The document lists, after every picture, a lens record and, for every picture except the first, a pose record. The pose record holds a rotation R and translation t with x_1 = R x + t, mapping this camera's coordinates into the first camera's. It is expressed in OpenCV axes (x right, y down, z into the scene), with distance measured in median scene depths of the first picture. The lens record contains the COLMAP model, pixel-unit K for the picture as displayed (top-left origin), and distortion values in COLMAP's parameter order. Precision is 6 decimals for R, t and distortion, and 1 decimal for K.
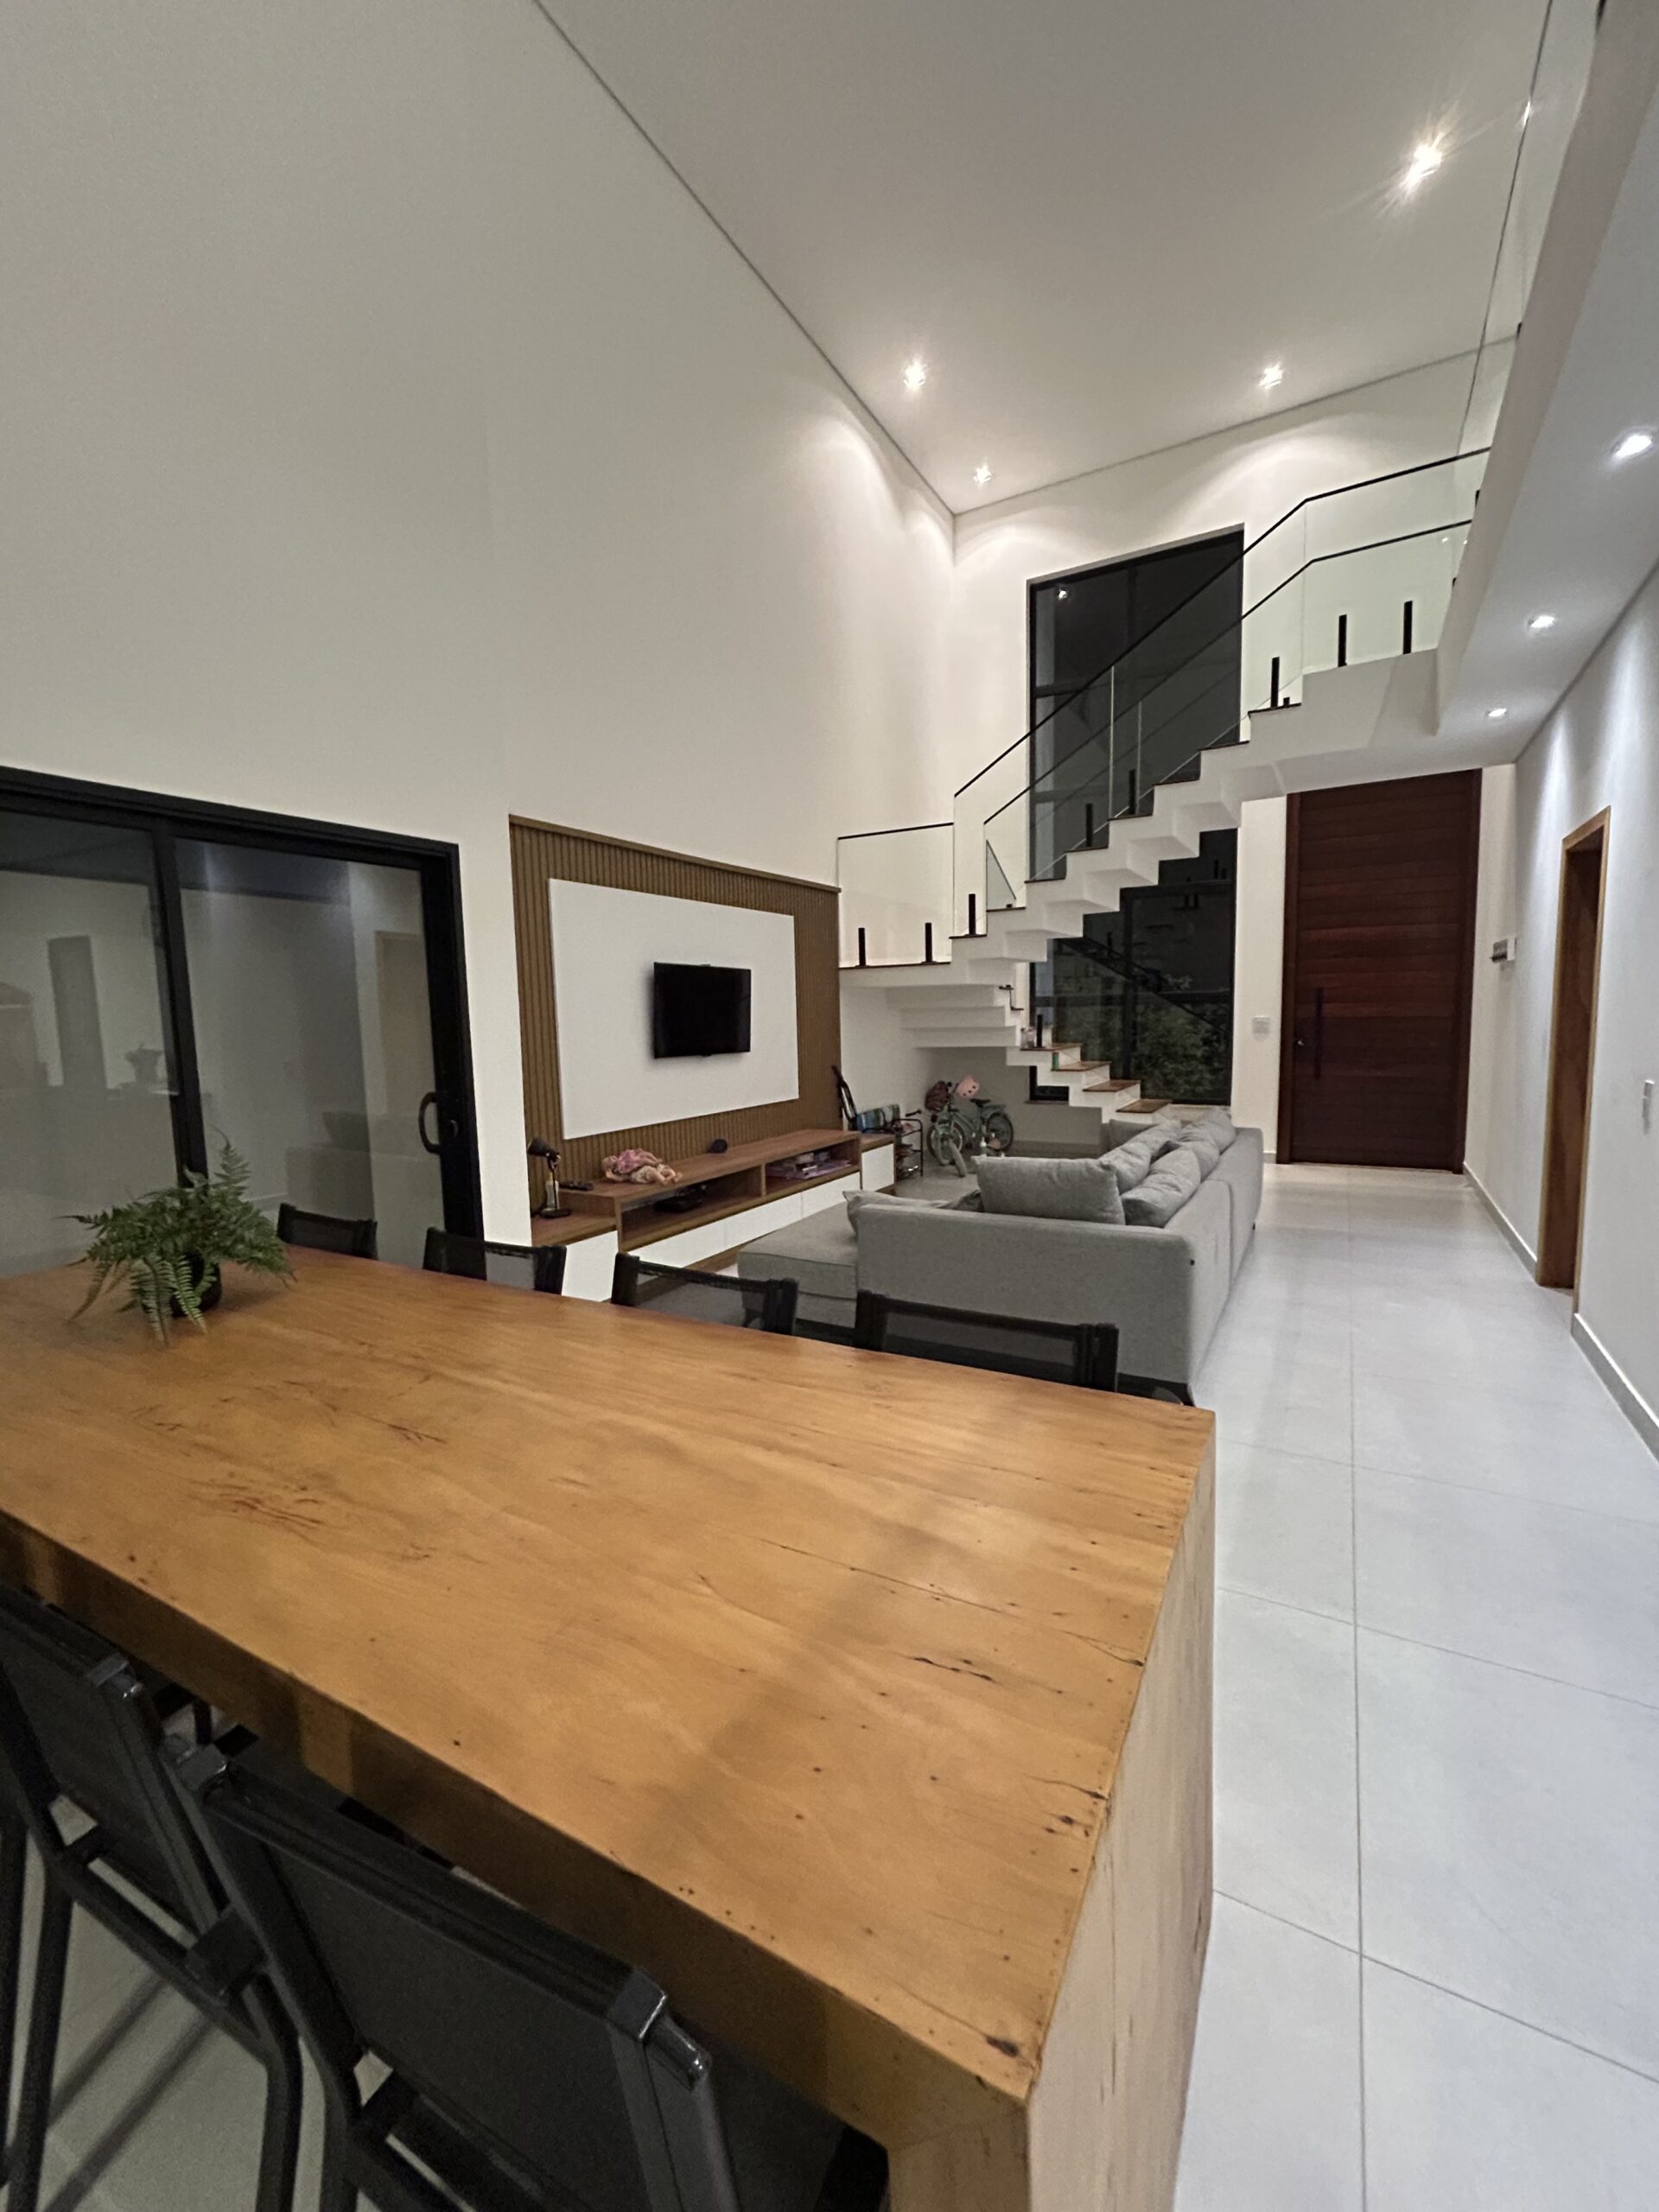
lens RADIAL K [[895.4, 0, 837.9], [0, 895.4, 1105.4], [0, 0, 1]] dist [0.001356, 0.000368]
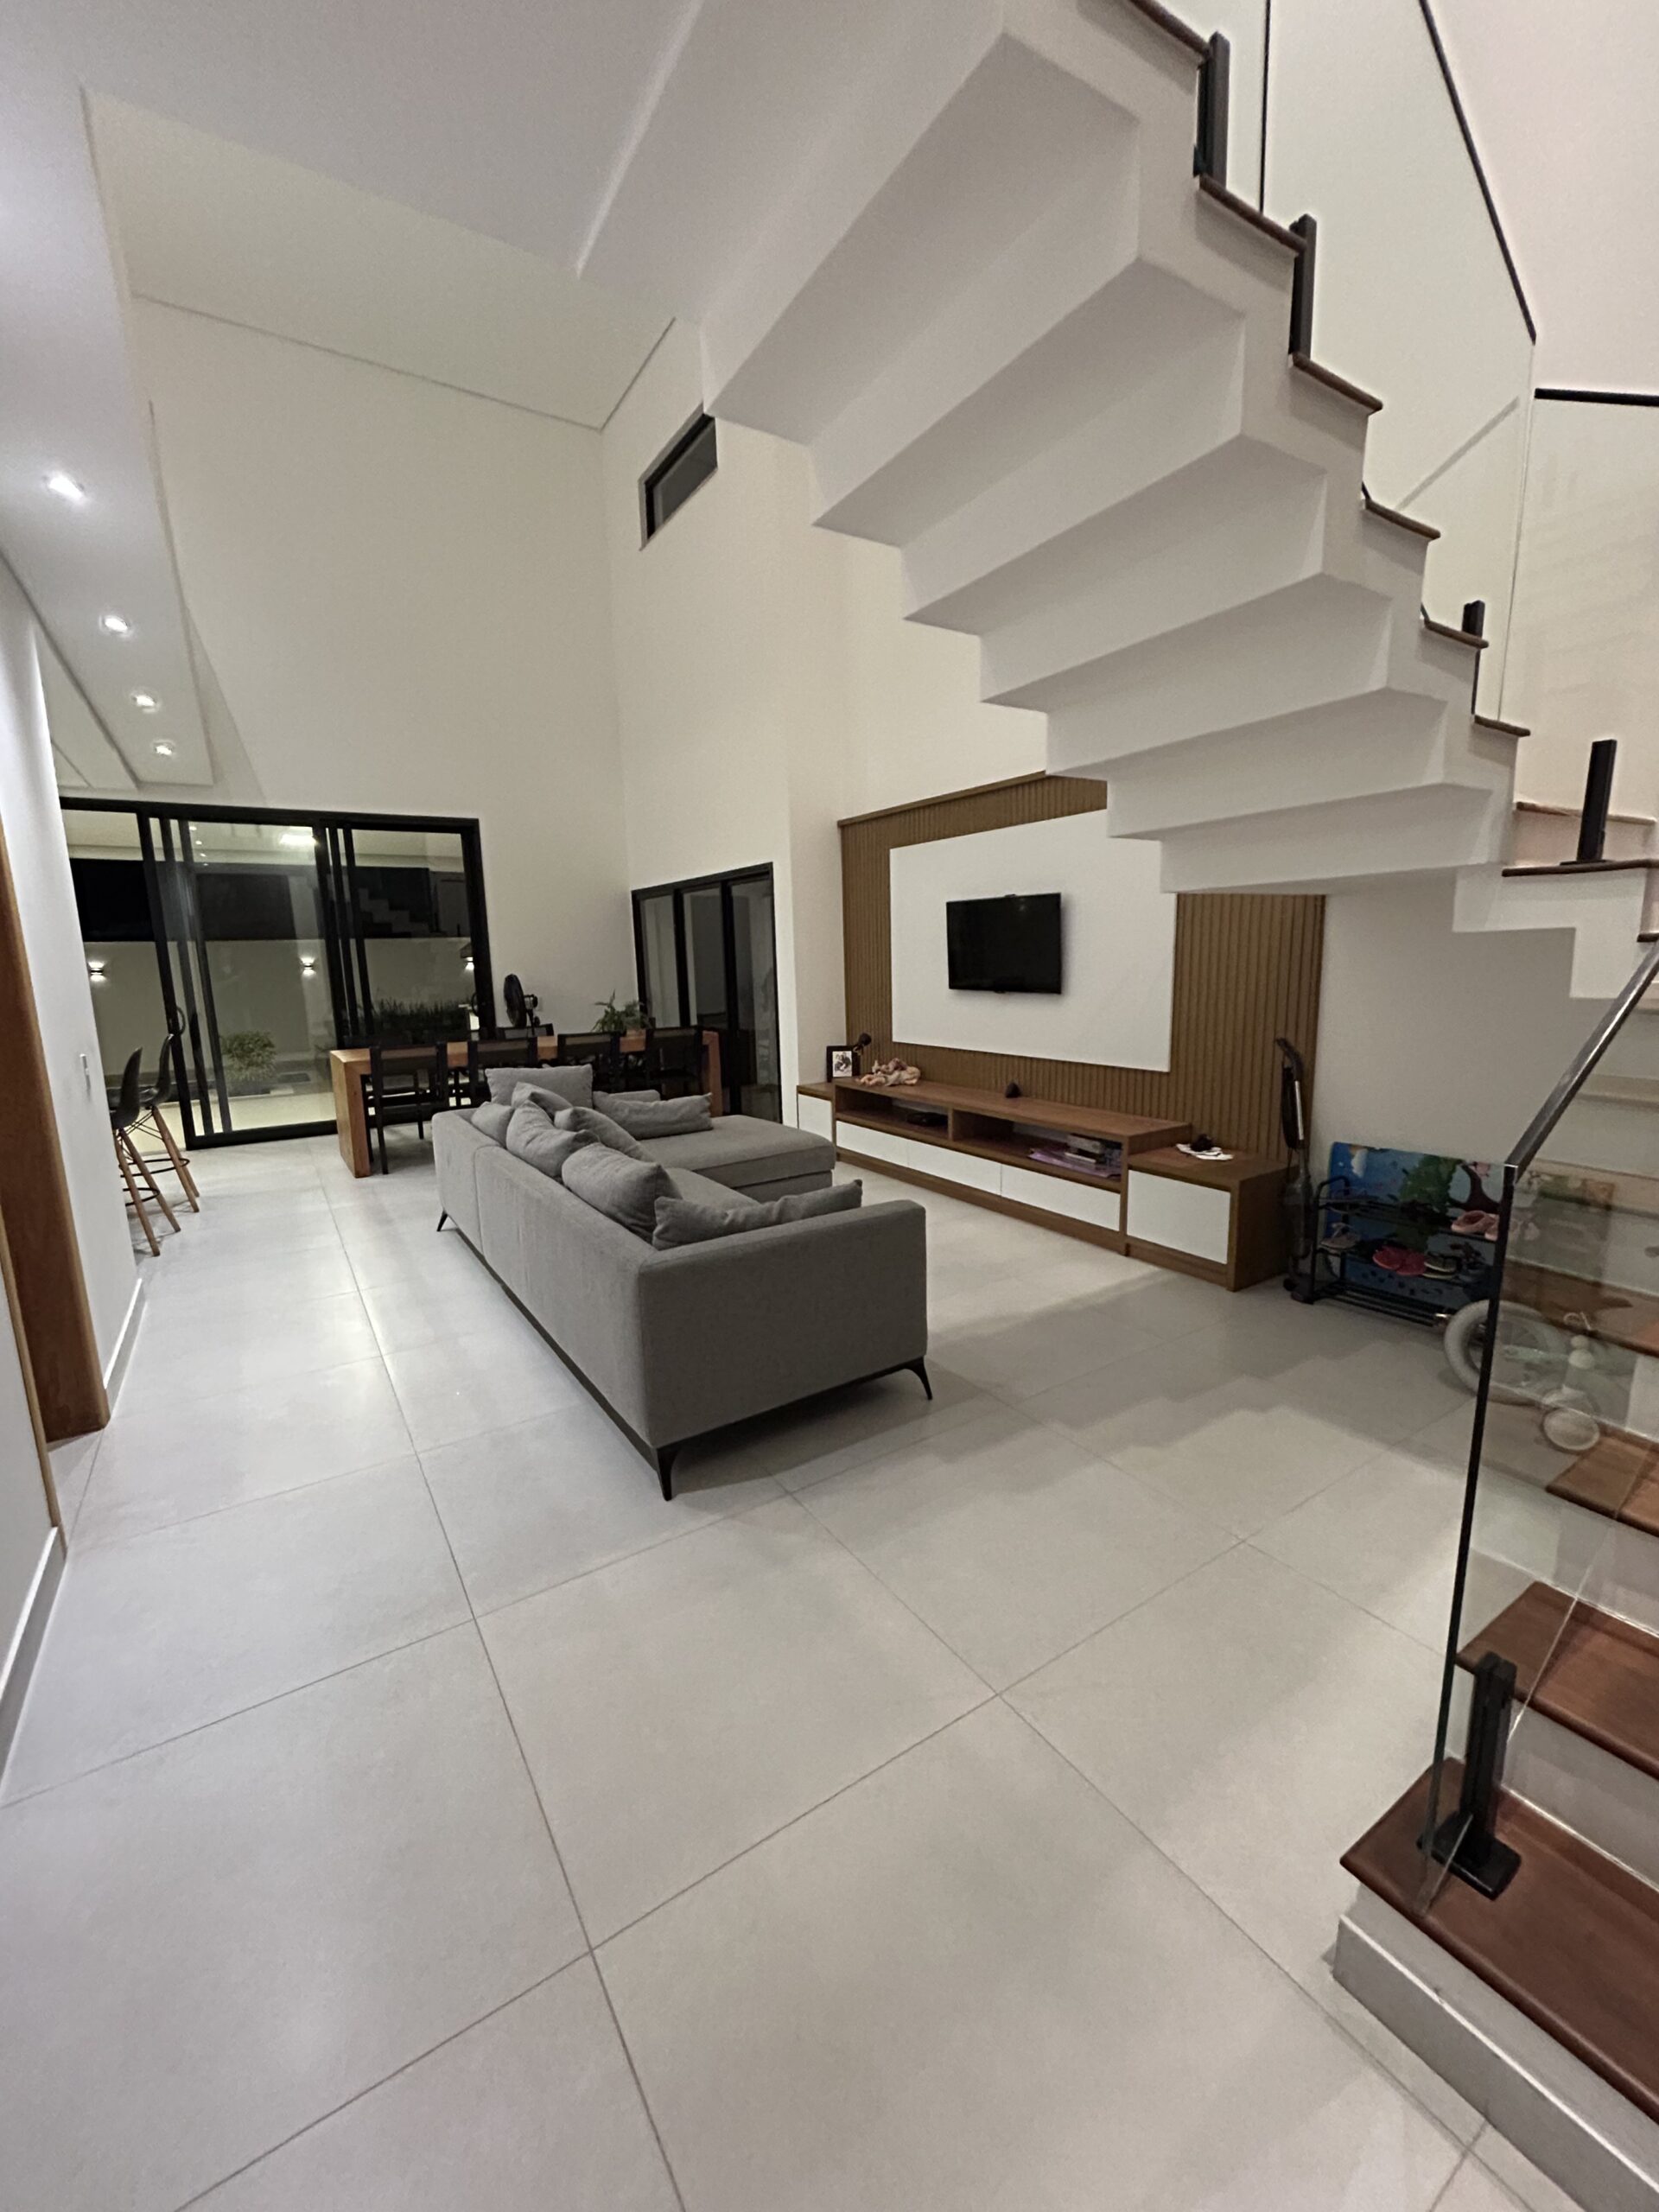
lens RADIAL K [[895.4, 0, 836.3], [0, 895.4, 1110.7], [0, 0, 1]] dist [0.001356, 0.000368]
pose [[-0.466457, 0.190813, -0.863718, 0.645471], [-0.051894, 0.968870, 0.242069, -0.127699], [0.883021, 0.157736, -0.442034, 1.055283]]
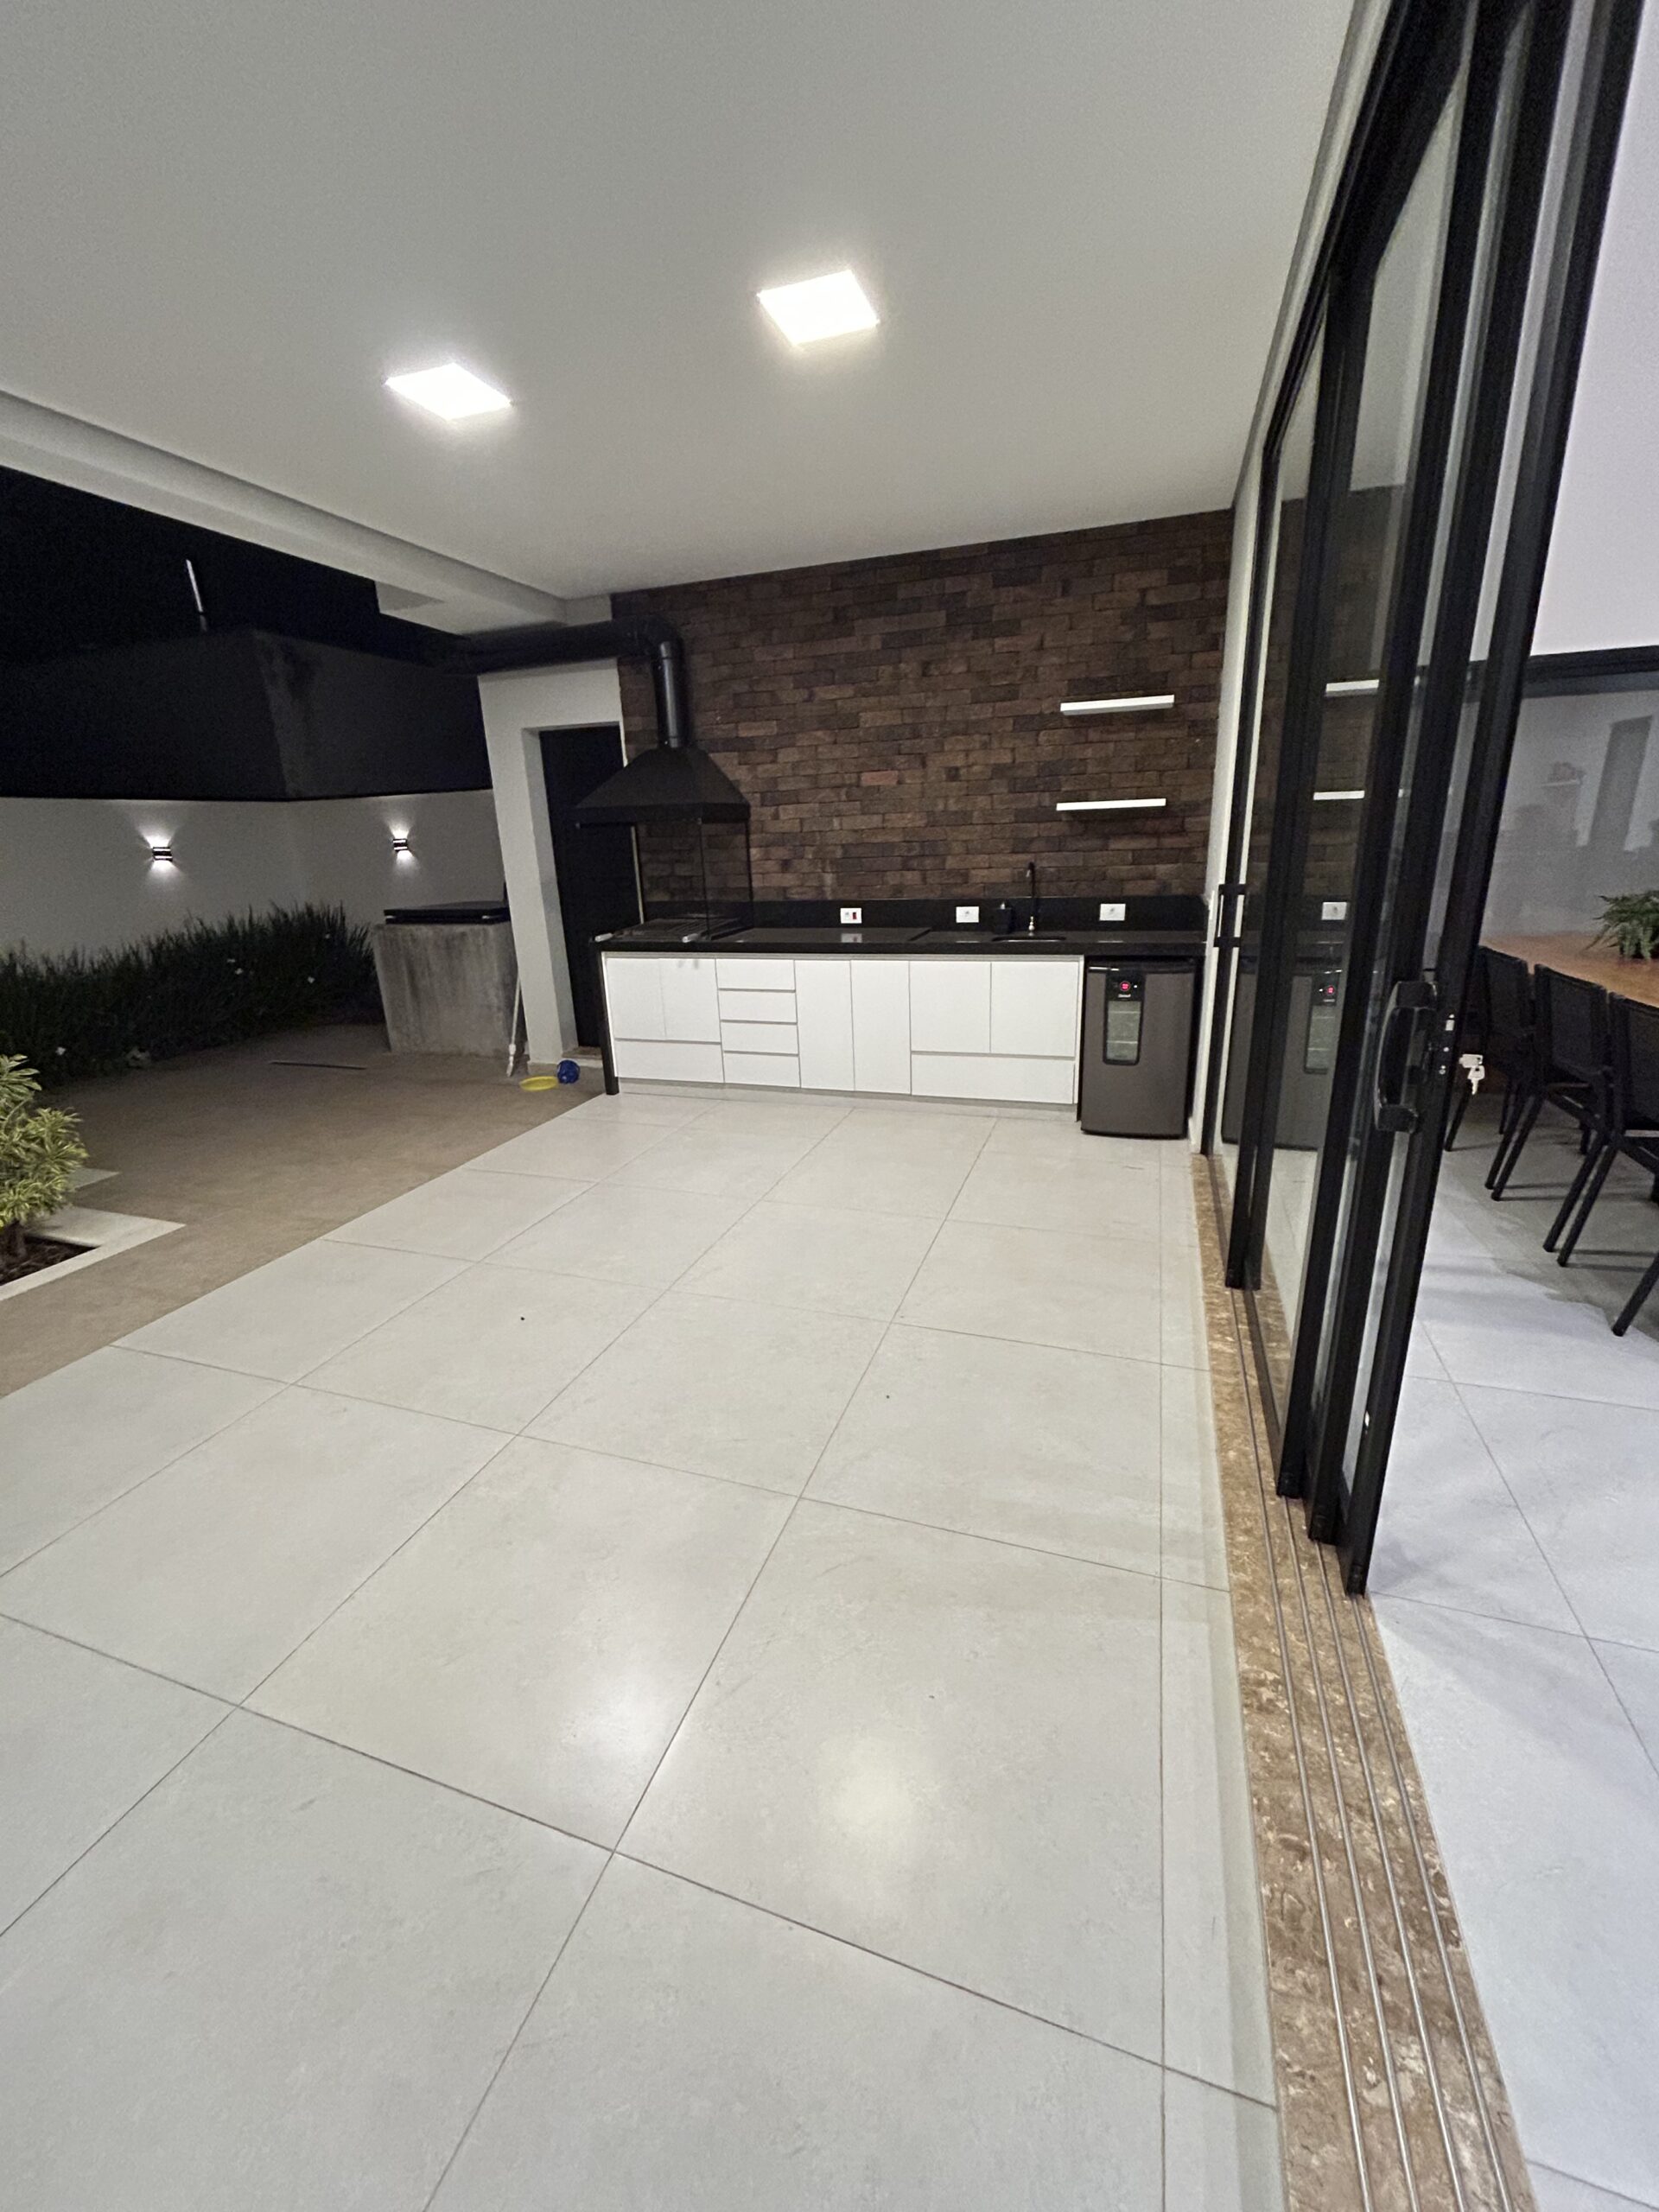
lens RADIAL K [[895.4, 0, 829.9], [0, 895.4, 1095.2], [0, 0, 1]] dist [0.001356, 0.000368]
pose [[0.181740, 0.296252, -0.937660, 0.248414], [-0.069296, 0.955027, 0.288308, 0.024509], [0.980902, 0.012579, 0.194095, -0.315962]]
